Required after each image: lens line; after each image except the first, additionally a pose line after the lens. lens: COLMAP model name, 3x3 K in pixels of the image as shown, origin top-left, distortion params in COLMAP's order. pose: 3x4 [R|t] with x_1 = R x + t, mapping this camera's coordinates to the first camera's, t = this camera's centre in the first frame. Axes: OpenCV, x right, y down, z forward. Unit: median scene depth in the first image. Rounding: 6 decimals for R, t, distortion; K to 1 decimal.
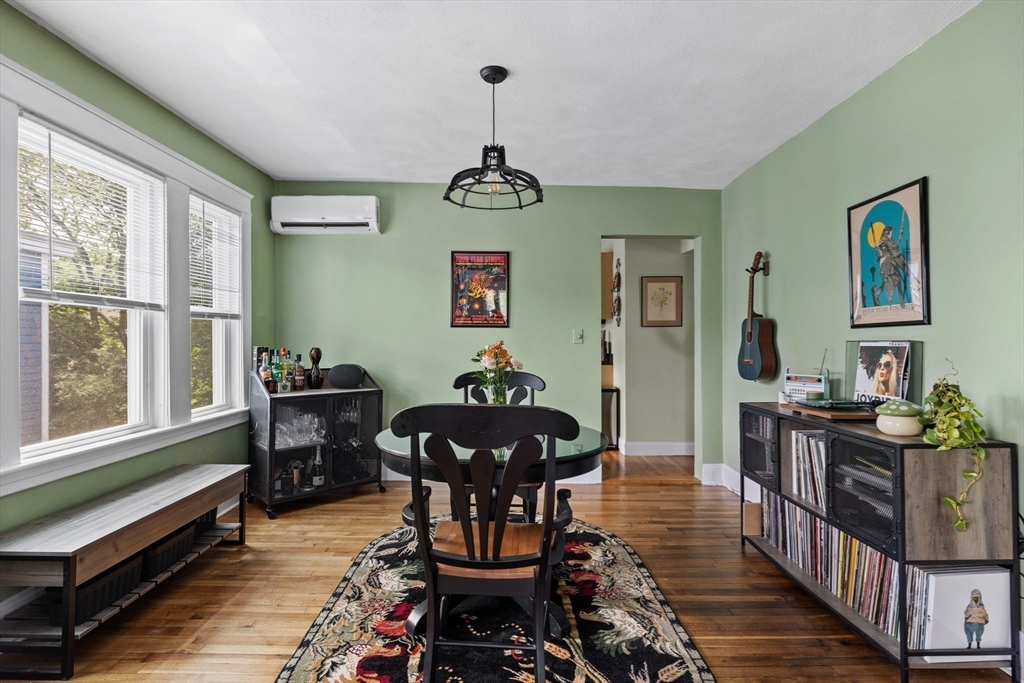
lens RADIAL K [[507.9, 0, 514.8], [0, 507.9, 338.6], [0, 0, 1]] dist [0.001652, 0.000195]
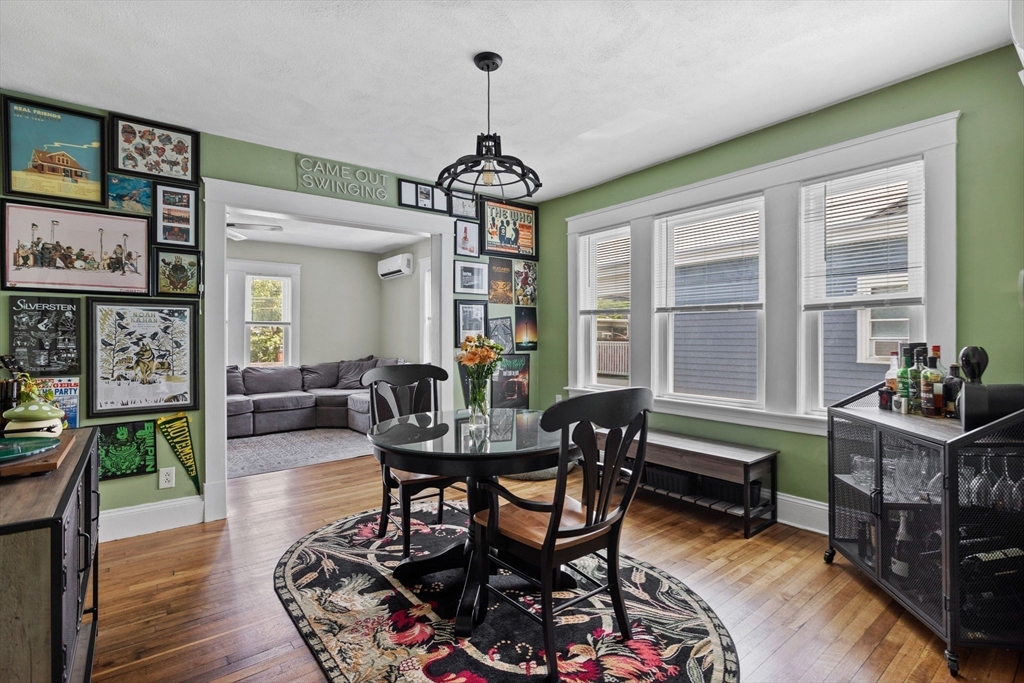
lens RADIAL K [[507.9, 0, 514.8], [0, 507.9, 338.6], [0, 0, 1]] dist [0.001652, 0.000195]
pose [[-0.802923, 0.001499, -0.596081, 0.467852], [0.003433, 0.999992, -0.002110, 0.013409], [0.596073, -0.003740, -0.802921, 1.684918]]
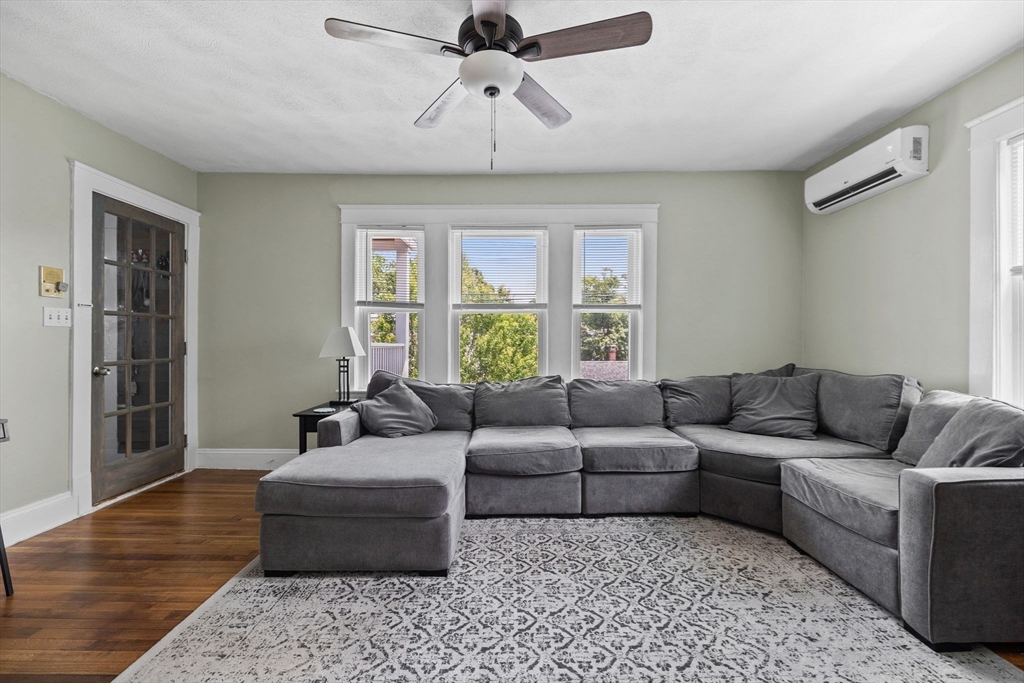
lens RADIAL K [[439.2, 0, 512.0], [0, 439.2, 341.5], [0, 0, 1]] dist [0.000897, 0.000194]
pose [[-0.999944, 0.000475, 0.010583, 0.207805], [0.000467, 1.000000, -0.000745, 0.034336], [-0.010583, -0.000740, -0.999944, 0.195646]]
